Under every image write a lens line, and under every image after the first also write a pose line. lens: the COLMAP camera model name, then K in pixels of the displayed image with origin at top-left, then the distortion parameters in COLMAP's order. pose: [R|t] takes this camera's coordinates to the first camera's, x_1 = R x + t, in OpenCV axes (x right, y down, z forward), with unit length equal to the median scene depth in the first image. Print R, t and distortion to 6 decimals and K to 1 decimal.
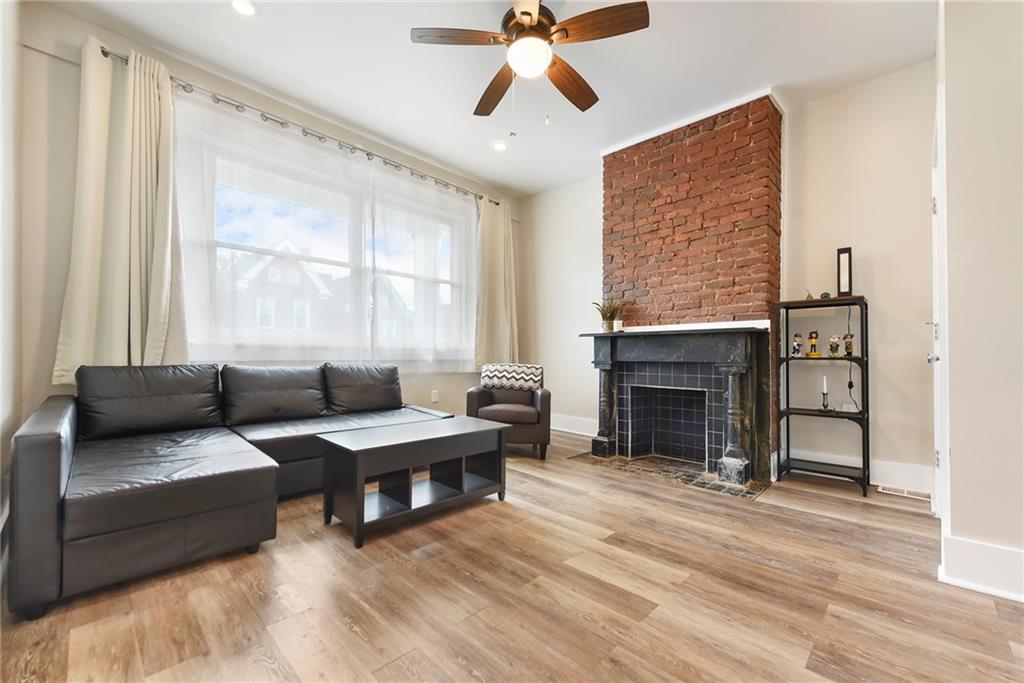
lens RADIAL K [[419.3, 0, 498.3], [0, 419.3, 342.8], [0, 0, 1]] dist [0.013656, -0.002413]
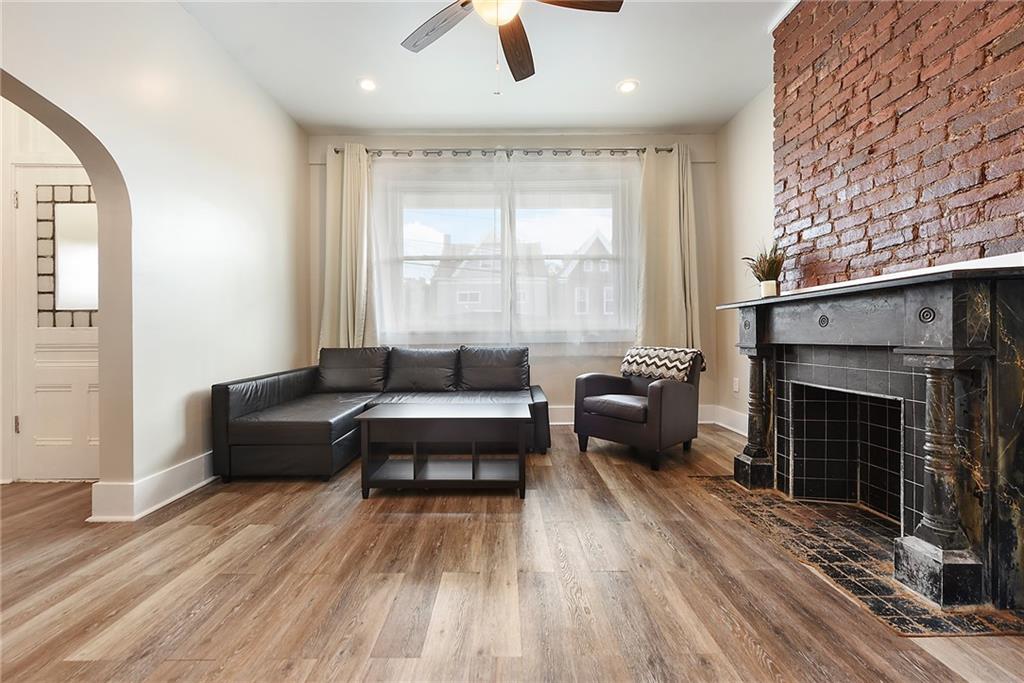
lens RADIAL K [[419.3, 0, 503.7], [0, 419.3, 330.4], [0, 0, 1]] dist [0.013656, -0.002413]
pose [[0.693761, -0.024667, -0.719782, 0.512604], [0.036601, 0.999329, 0.001032, 0.007439], [0.719274, -0.027061, 0.694199, 0.277218]]
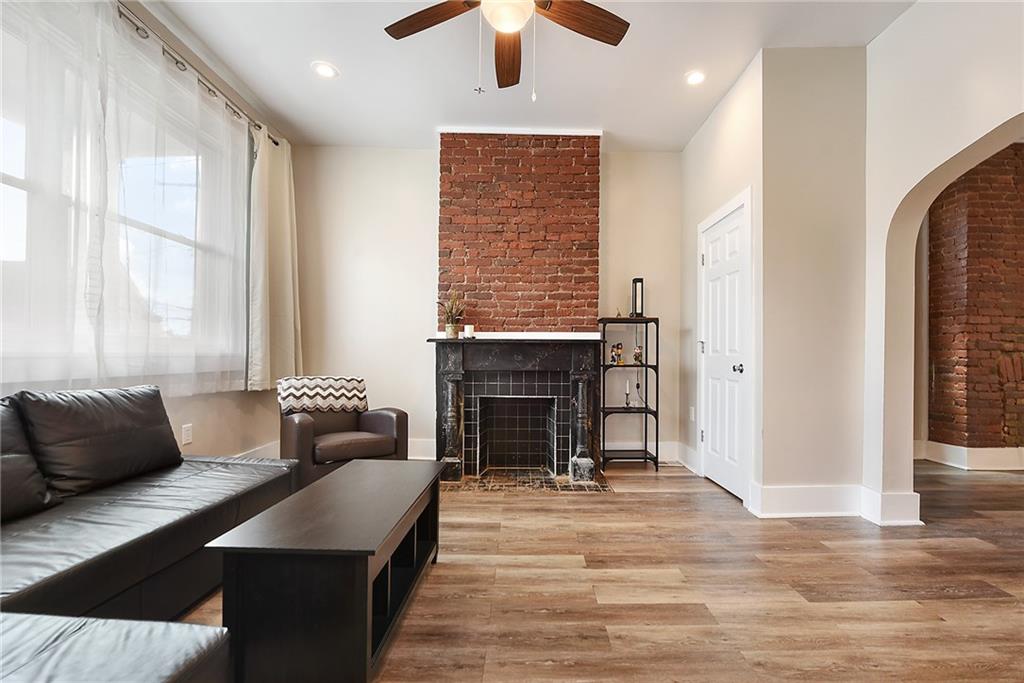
lens RADIAL K [[474.8, 0, 517.8], [0, 474.8, 342.6], [0, 0, 1]] dist [-0.011937, -0.000439]
pose [[0.692762, 0.016064, 0.720987, -0.406556], [-0.026080, 0.999656, 0.002787, -0.023265], [-0.720694, -0.020734, 0.692943, 0.244518]]
